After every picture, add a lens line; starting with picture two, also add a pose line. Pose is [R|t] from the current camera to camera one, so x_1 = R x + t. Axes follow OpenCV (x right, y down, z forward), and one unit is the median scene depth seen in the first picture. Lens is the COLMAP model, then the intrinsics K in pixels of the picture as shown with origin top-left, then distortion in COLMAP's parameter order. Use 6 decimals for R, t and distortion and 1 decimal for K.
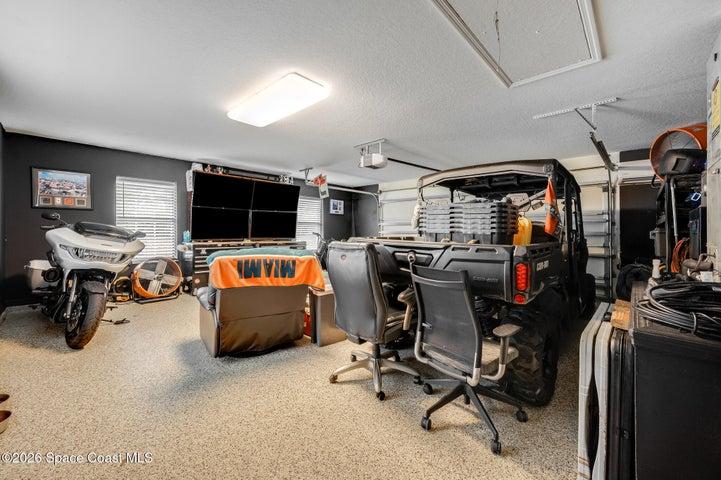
lens RADIAL K [[285.4, 0, 360.9], [0, 285.4, 231.8], [0, 0, 1]] dist [0.000782, -0.000049]
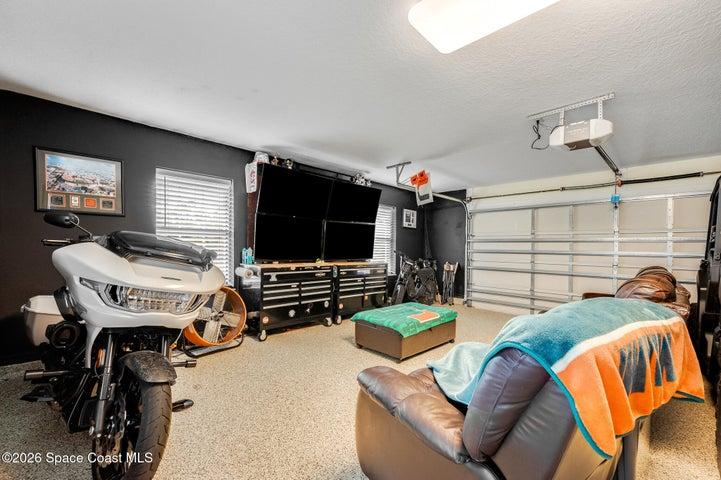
lens RADIAL K [[292.4, 0, 360.0], [0, 292.4, 252.3], [0, 0, 1]] dist [0.000675, -0.000147]
pose [[0.999180, 0.009085, -0.039467, -0.337350], [-0.008557, 0.999872, 0.013510, -0.005322], [0.039585, -0.013161, 0.999130, 0.315196]]
